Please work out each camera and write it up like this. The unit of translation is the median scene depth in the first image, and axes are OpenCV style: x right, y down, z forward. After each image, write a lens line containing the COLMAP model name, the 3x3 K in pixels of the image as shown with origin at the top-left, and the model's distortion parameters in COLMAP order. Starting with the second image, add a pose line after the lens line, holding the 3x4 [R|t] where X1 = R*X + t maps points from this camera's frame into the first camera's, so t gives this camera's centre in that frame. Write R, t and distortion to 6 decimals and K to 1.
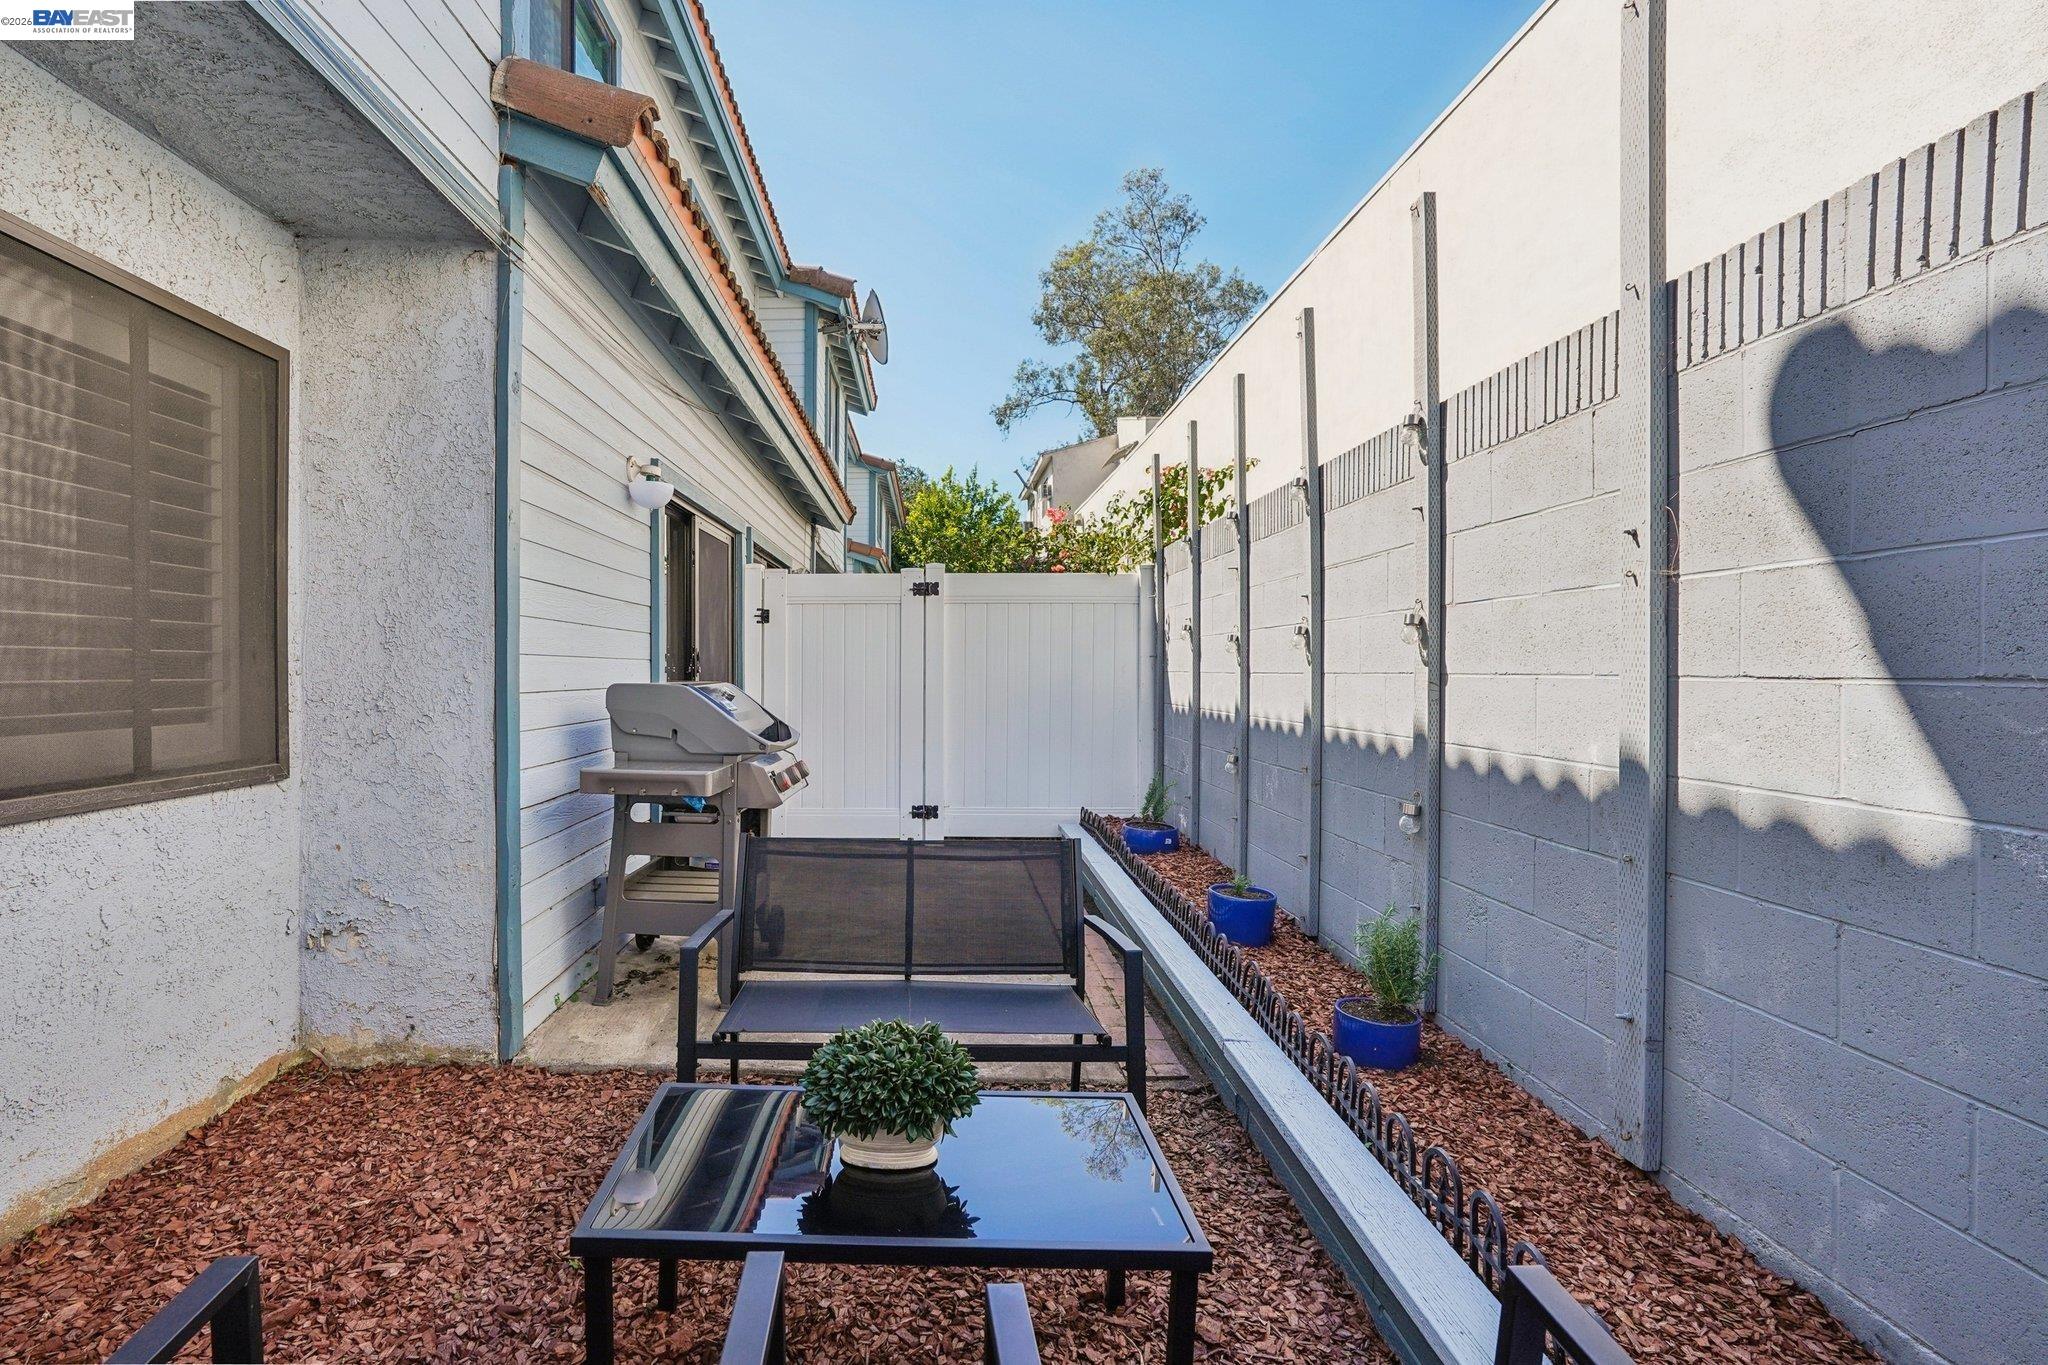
lens RADIAL K [[957.8, 0, 1028.3], [0, 957.8, 663.4], [0, 0, 1]] dist [-0.073694, 0.028174]
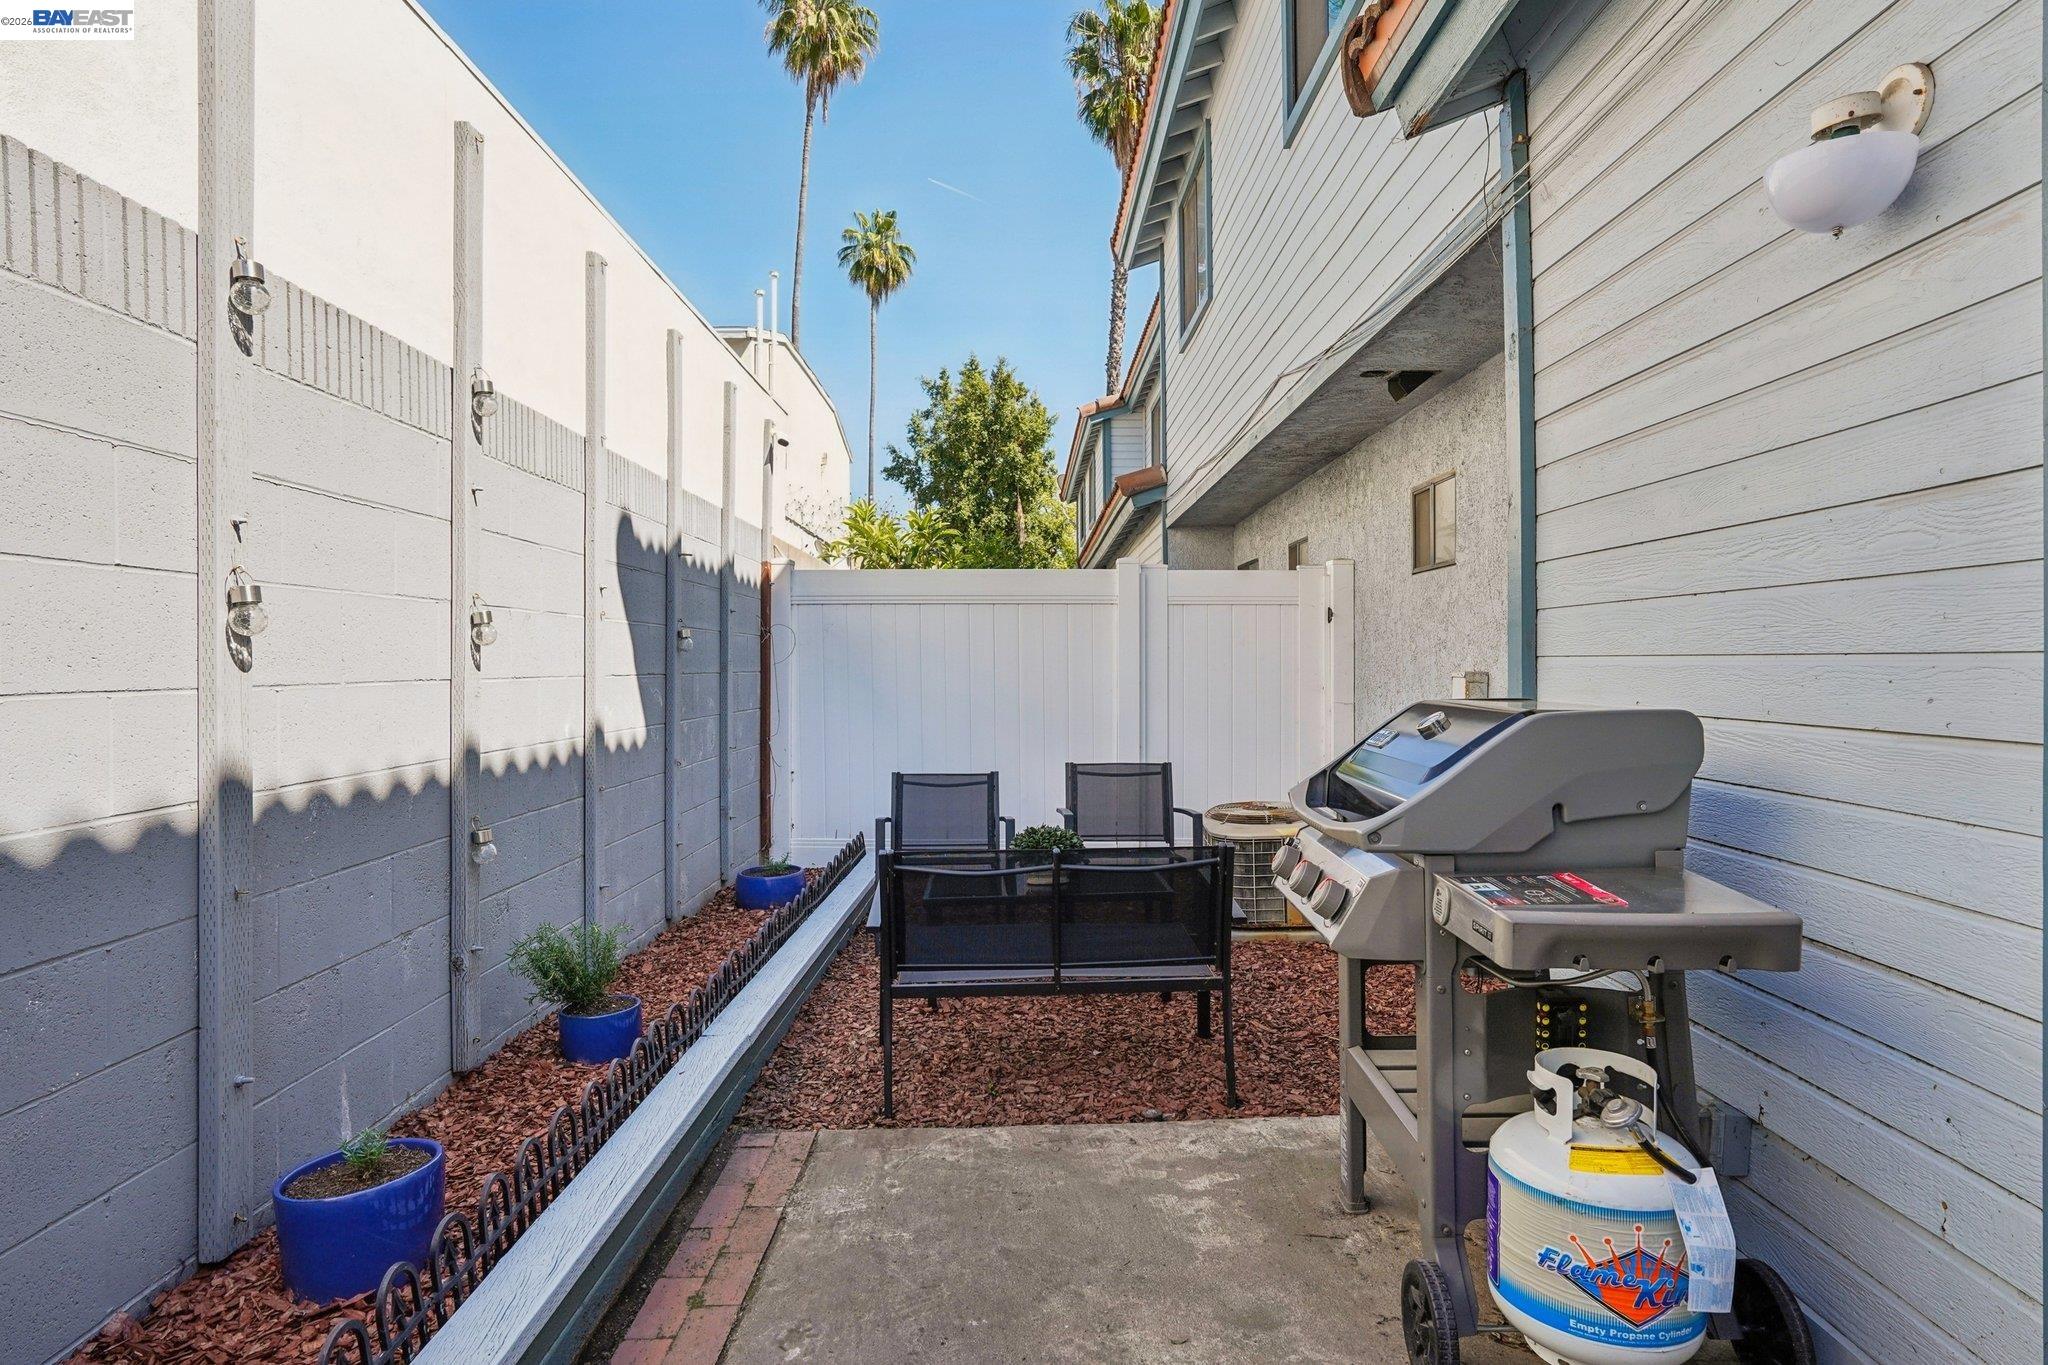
lens RADIAL K [[1128.3, 0, 1030.3], [0, 1128.3, 679.9], [0, 0, 1]] dist [-0.031361, 0.041762]
pose [[-0.996148, -0.001955, 0.087664, -0.223038], [-0.000928, 0.999931, 0.011746, -0.002108], [-0.087681, 0.011620, -0.996081, 2.374520]]
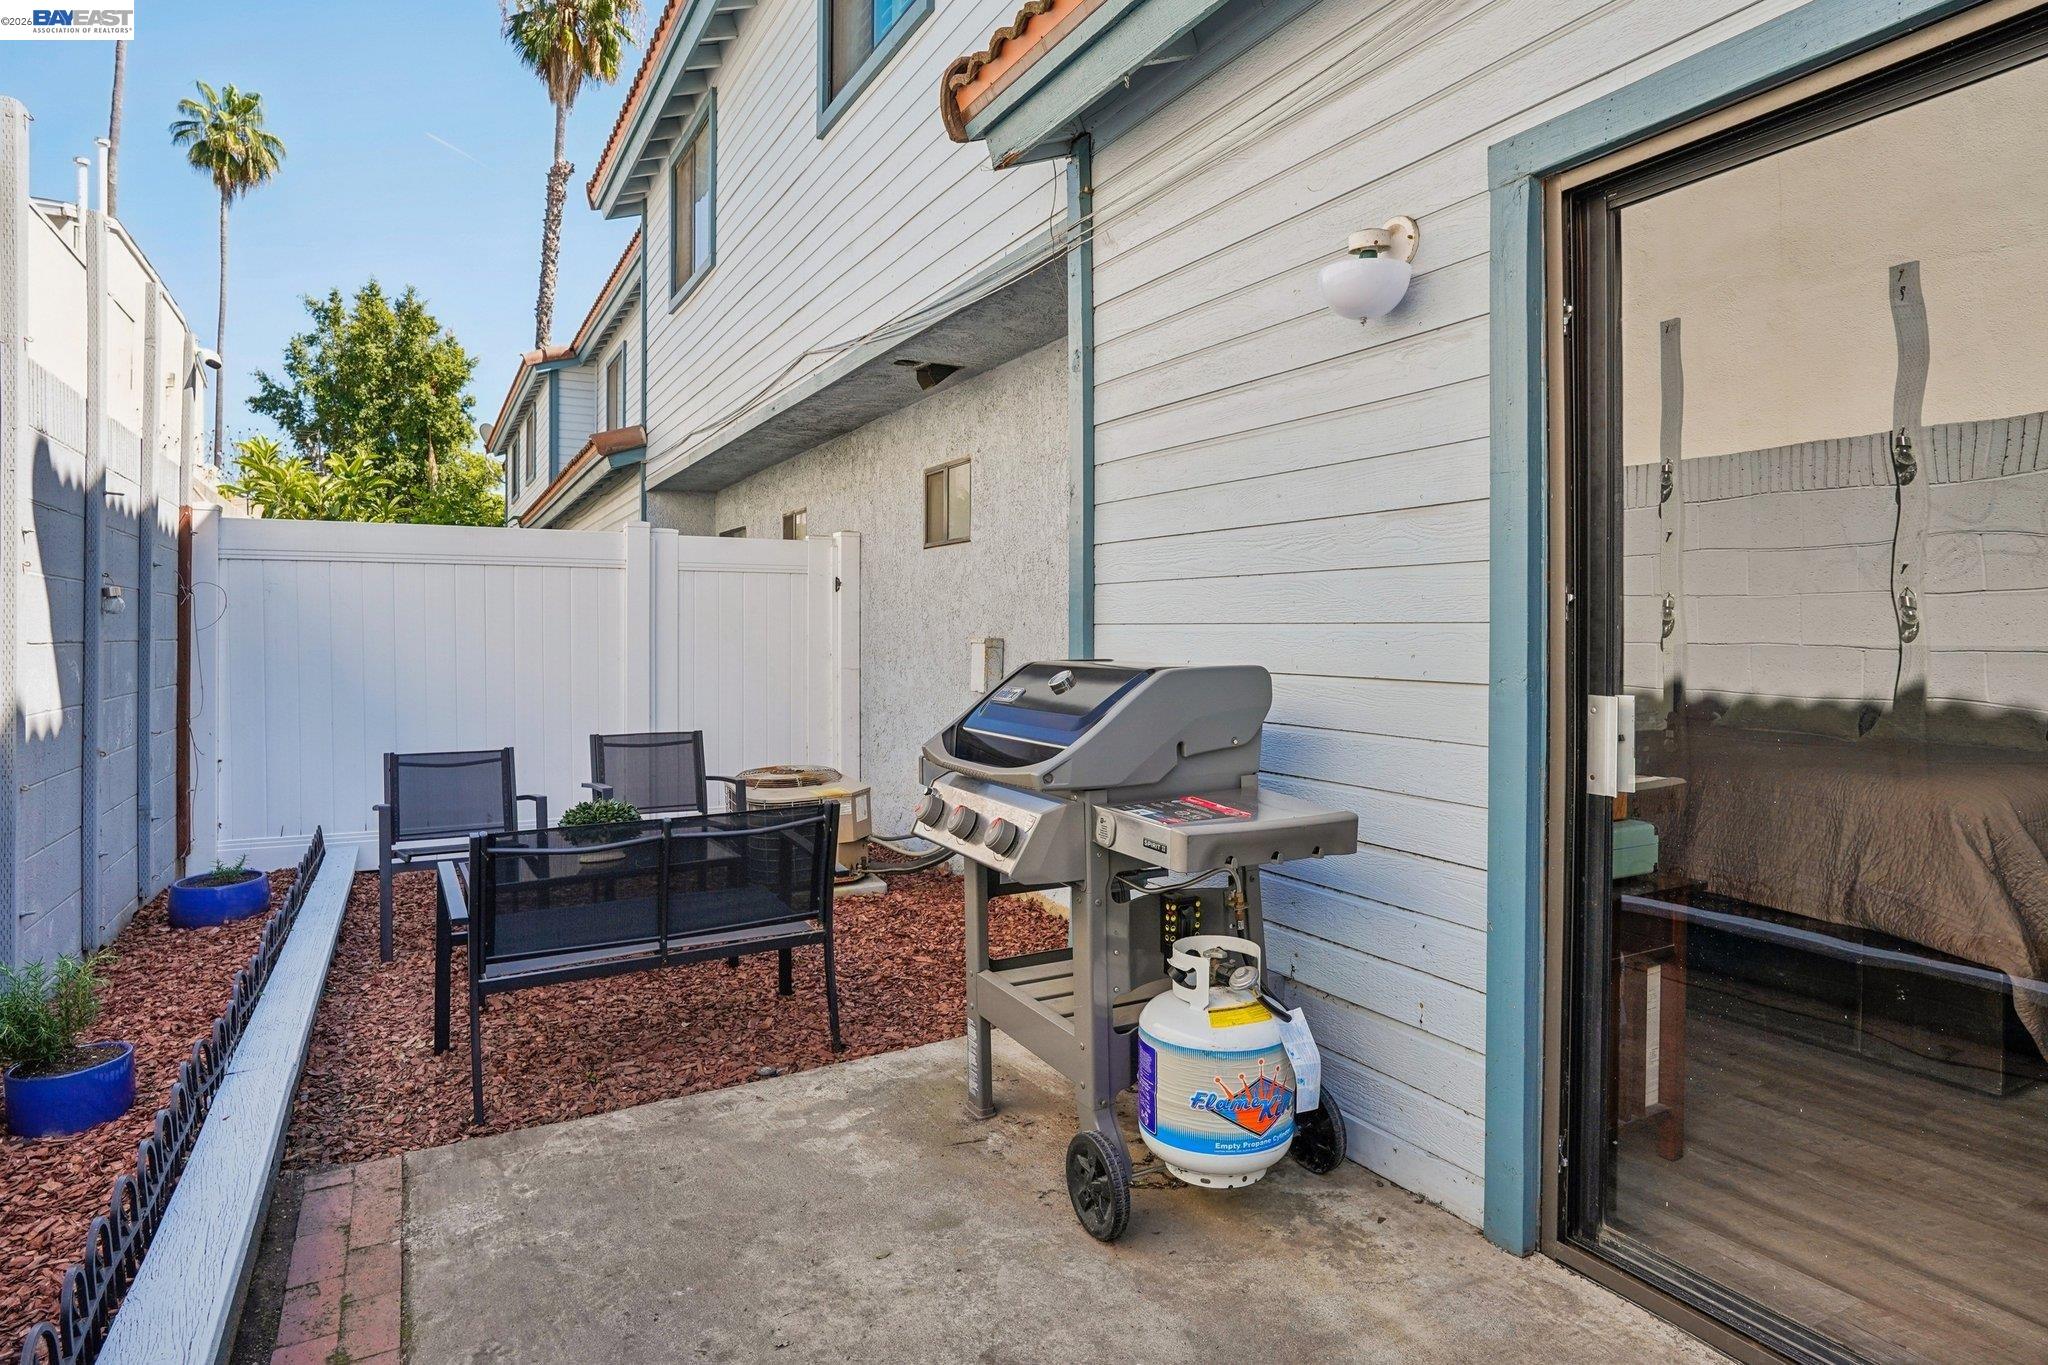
lens RADIAL K [[1135.2, 0, 1026.6], [0, 1135.2, 632.4], [0, 0, 1]] dist [-0.054613, 0.040623]
pose [[-0.918455, -0.002289, -0.395519, -0.014465], [-0.001195, 0.999995, -0.003011, 0.001195], [0.395524, -0.002293, -0.918453, 2.411896]]
